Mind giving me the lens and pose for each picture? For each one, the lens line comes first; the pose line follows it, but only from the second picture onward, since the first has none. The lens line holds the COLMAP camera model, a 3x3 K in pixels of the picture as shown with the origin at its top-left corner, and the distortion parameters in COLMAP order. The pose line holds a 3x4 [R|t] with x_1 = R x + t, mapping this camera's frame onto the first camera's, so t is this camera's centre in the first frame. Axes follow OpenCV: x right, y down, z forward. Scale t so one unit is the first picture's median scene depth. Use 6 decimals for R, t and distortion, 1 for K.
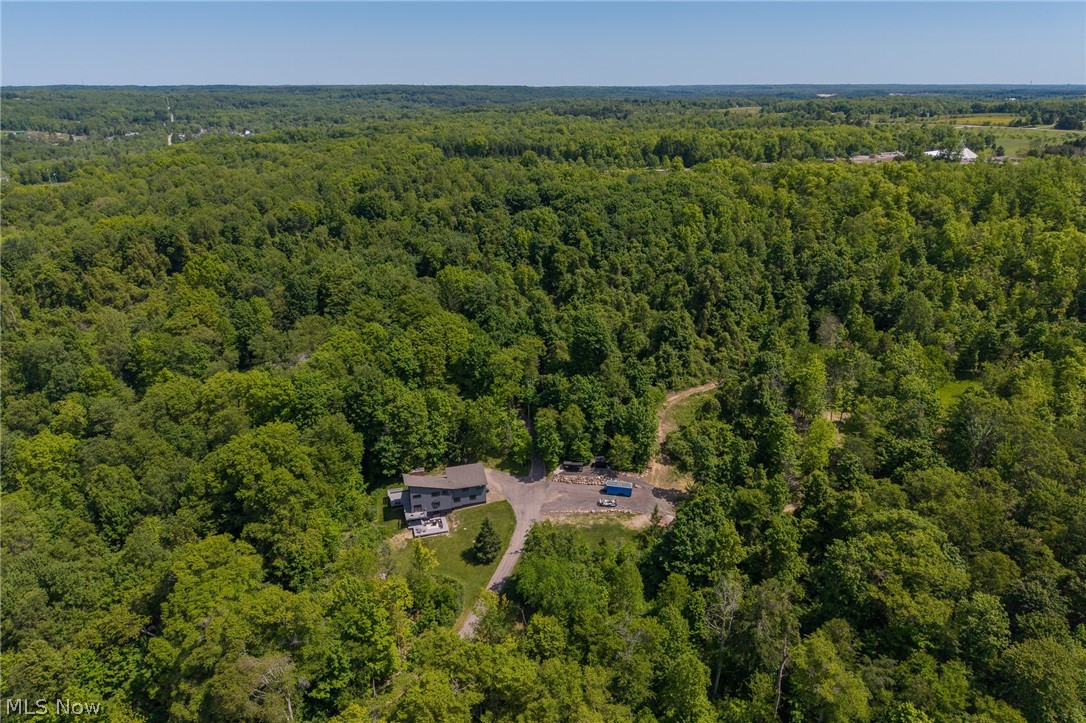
lens RADIAL K [[718.5, 0, 542.2], [0, 718.5, 406.7], [0, 0, 1]] dist [0.001885, -0.001467]
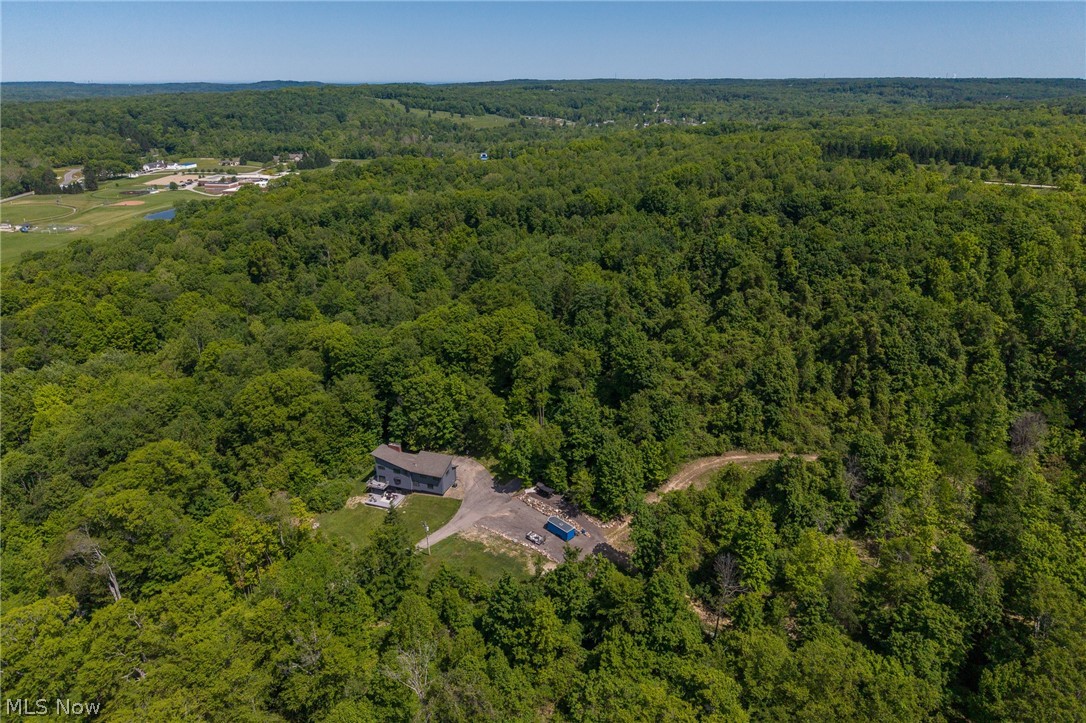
lens RADIAL K [[718.5, 0, 542.2], [0, 718.5, 406.7], [0, 0, 1]] dist [0.001885, -0.001467]
pose [[0.797992, 0.247342, -0.549574, 0.509760], [-0.243248, 0.966510, 0.081788, -0.093389], [0.551398, 0.068417, 0.831432, 0.225865]]
